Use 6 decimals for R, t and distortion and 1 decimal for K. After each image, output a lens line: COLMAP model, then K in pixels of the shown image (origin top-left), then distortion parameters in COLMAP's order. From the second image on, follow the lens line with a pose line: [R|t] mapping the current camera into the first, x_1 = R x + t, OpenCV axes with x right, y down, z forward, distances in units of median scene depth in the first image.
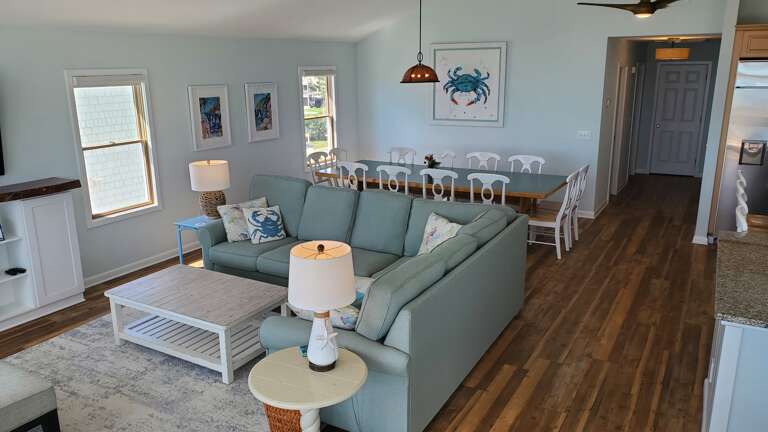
lens RADIAL K [[584.3, 0, 384.0], [0, 584.3, 216.0], [0, 0, 1]] dist [0.001969, 0.008502]
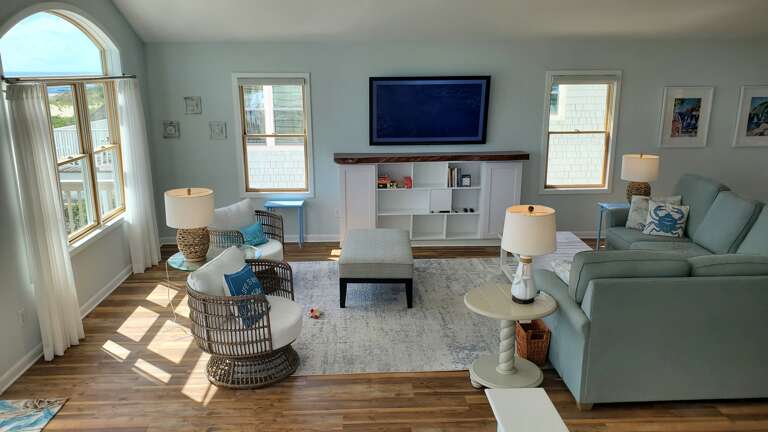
lens RADIAL K [[584.3, 0, 384.0], [0, 584.3, 216.0], [0, 0, 1]] dist [0.001969, 0.008502]
pose [[0.550814, 0.210646, -0.807609, 0.336044], [-0.209165, 0.971588, 0.110759, -0.002785], [0.807994, 0.107916, 0.579224, -0.013425]]
